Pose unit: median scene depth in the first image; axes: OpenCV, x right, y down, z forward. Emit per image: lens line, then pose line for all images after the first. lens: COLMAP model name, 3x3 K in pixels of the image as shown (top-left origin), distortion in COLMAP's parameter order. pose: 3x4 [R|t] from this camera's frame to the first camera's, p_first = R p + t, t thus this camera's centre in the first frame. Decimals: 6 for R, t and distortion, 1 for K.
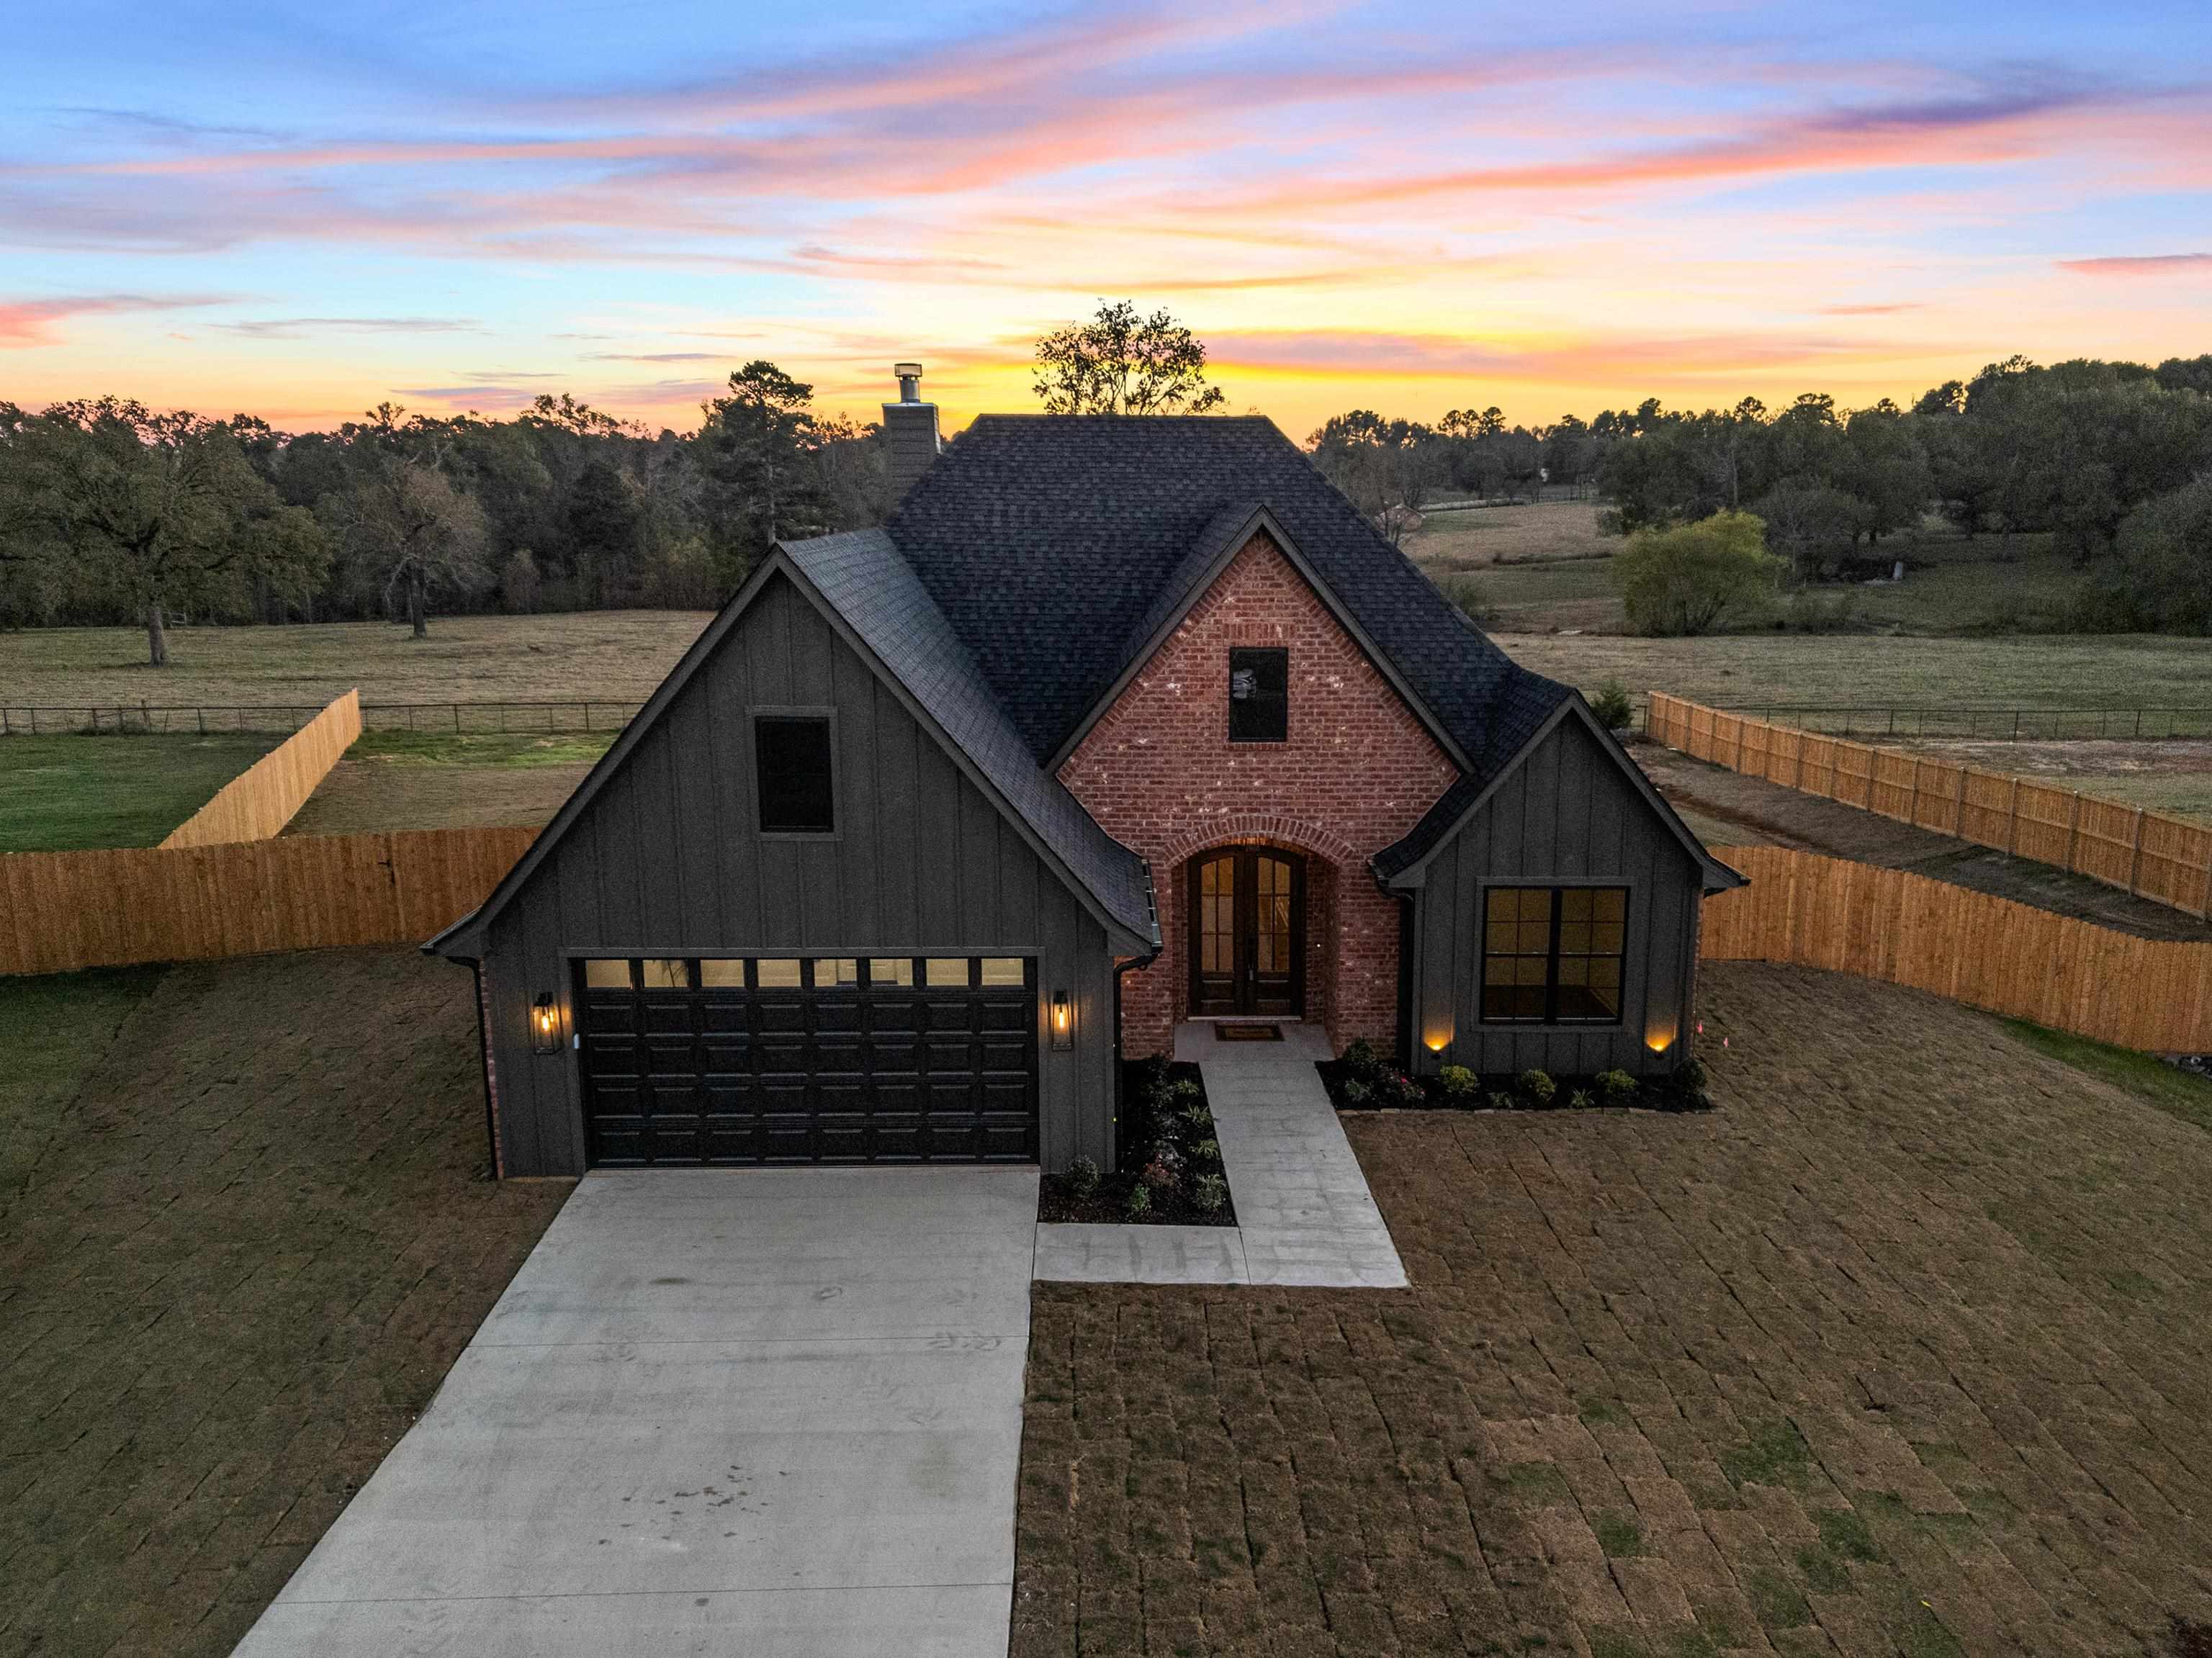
lens RADIAL K [[1667.4, 0, 1106.0], [0, 1667.4, 829.0], [0, 0, 1]] dist [0.099340, -0.120736]
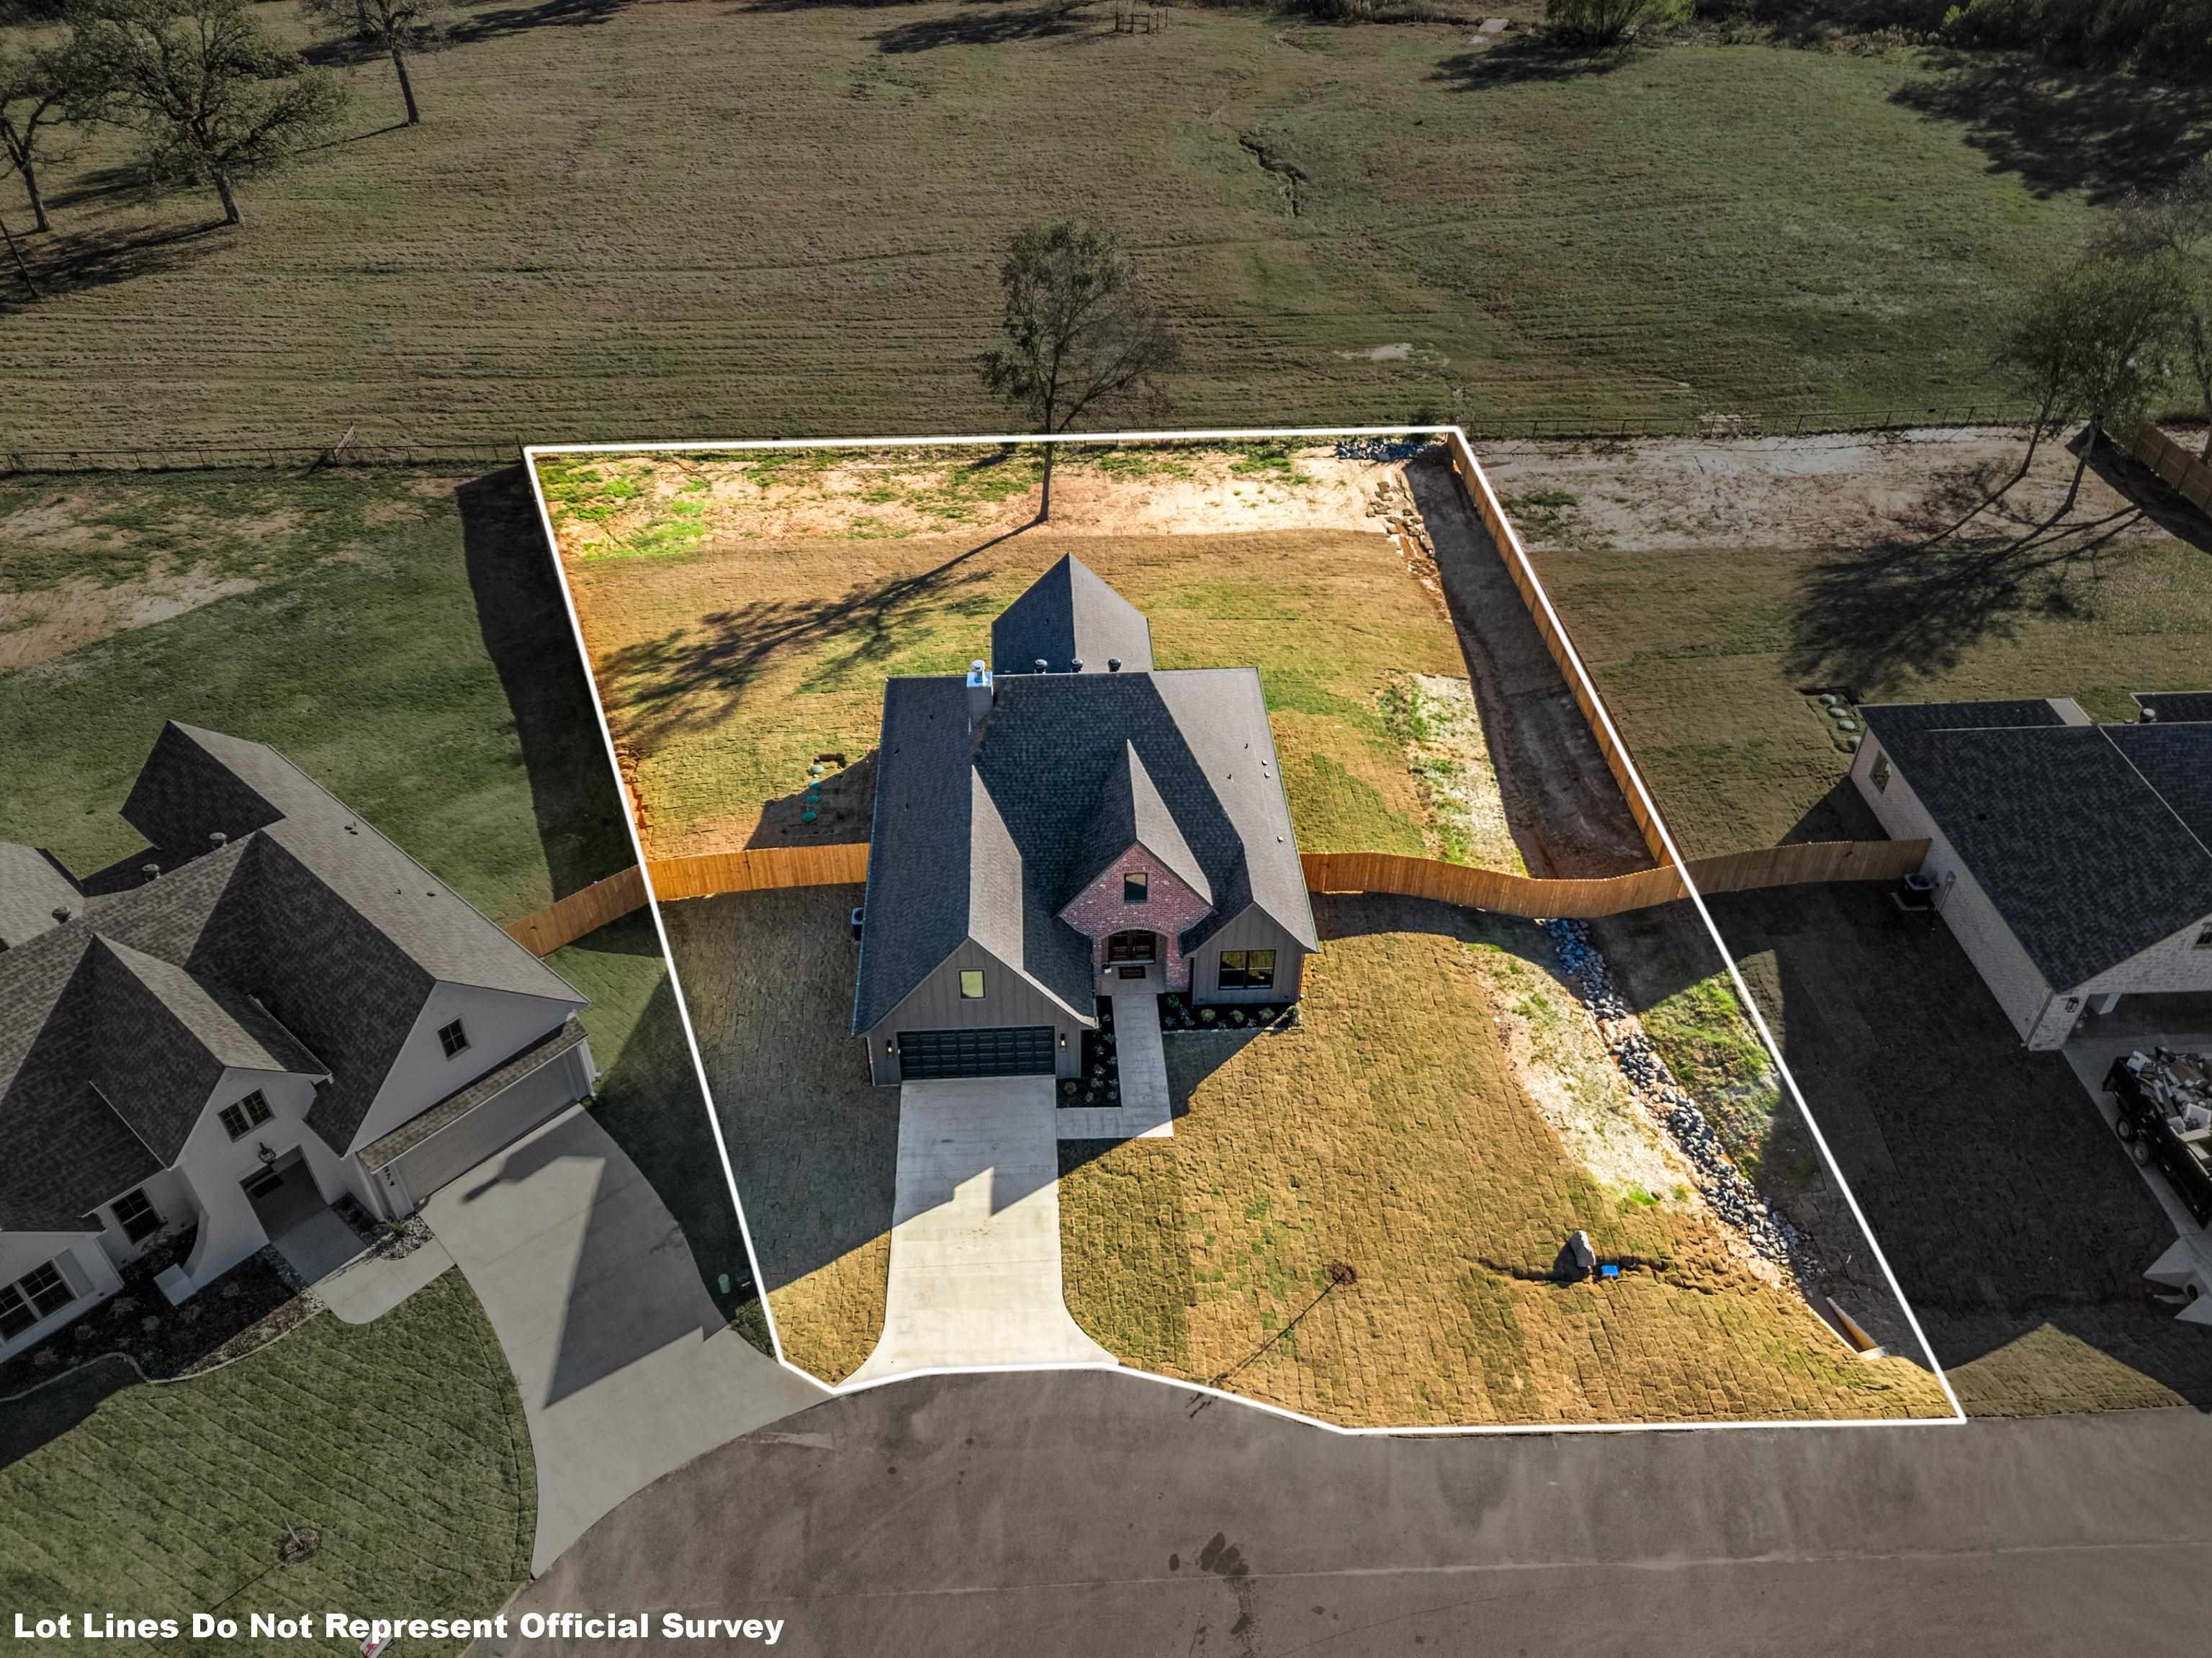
lens RADIAL K [[1646.5, 0, 1106.0], [0, 1646.5, 829.0], [0, 0, 1]] dist [0.107997, -0.122373]
pose [[0.999309, -0.010582, 0.035621, -0.043237], [-0.007211, 0.885160, 0.465232, -1.338054], [-0.036453, -0.465167, 0.884472, -1.188008]]
